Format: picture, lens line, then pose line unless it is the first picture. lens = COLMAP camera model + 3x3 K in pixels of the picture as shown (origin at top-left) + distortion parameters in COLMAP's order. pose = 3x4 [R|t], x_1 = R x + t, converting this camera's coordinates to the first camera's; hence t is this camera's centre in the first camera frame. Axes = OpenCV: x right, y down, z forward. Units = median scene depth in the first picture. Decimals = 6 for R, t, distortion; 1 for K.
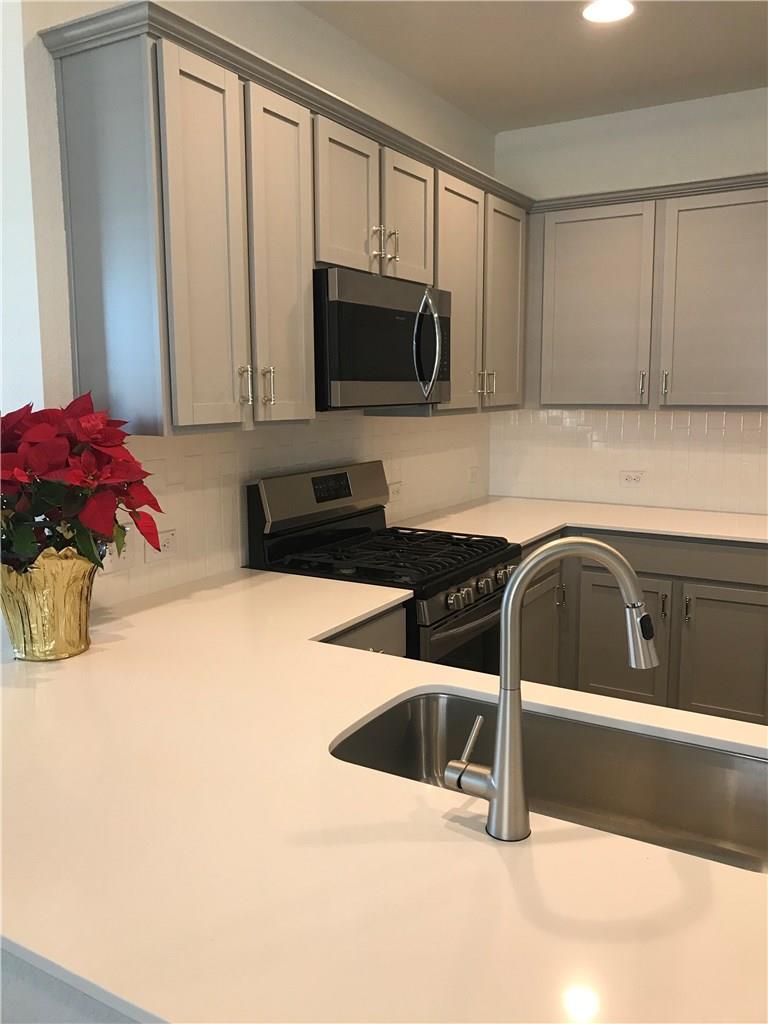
lens RADIAL K [[838.7, 0, 384.6], [0, 838.7, 500.5], [0, 0, 1]] dist [0.036807, -0.051362]
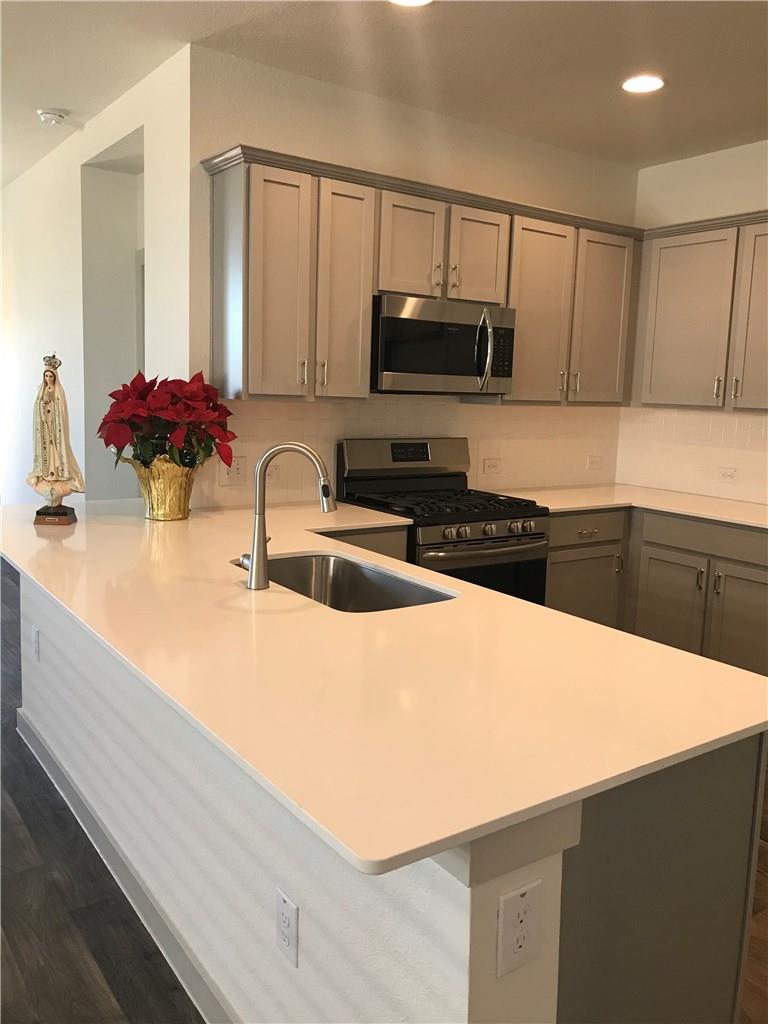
lens RADIAL K [[838.7, 0, 382.7], [0, 838.7, 499.7], [0, 0, 1]] dist [0.036807, -0.051362]
pose [[0.910783, 0.088039, -0.403391, 0.490047], [-0.092798, 0.995655, 0.007776, 0.059248], [0.402323, 0.030351, 0.914995, -0.286868]]
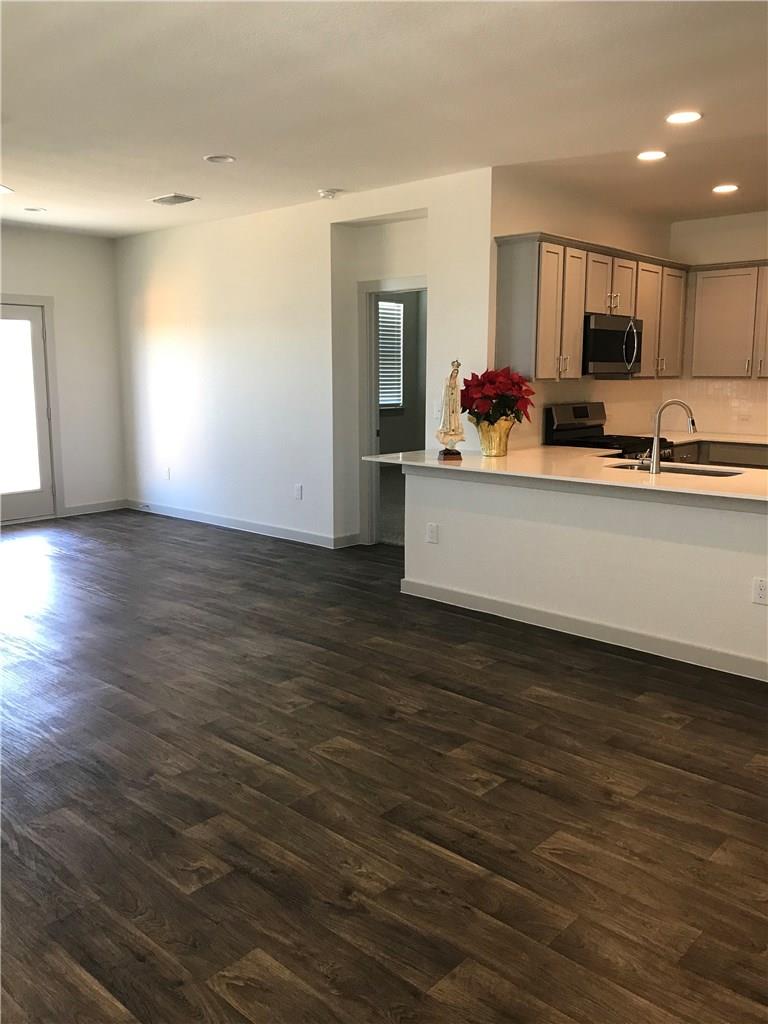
lens RADIAL K [[838.7, 0, 373.9], [0, 838.7, 495.3], [0, 0, 1]] dist [0.036807, -0.051362]
pose [[0.976726, 0.036859, -0.211302, -0.128048], [-0.034433, 0.999292, 0.015146, 0.198060], [0.211710, -0.007518, 0.977304, -1.321437]]
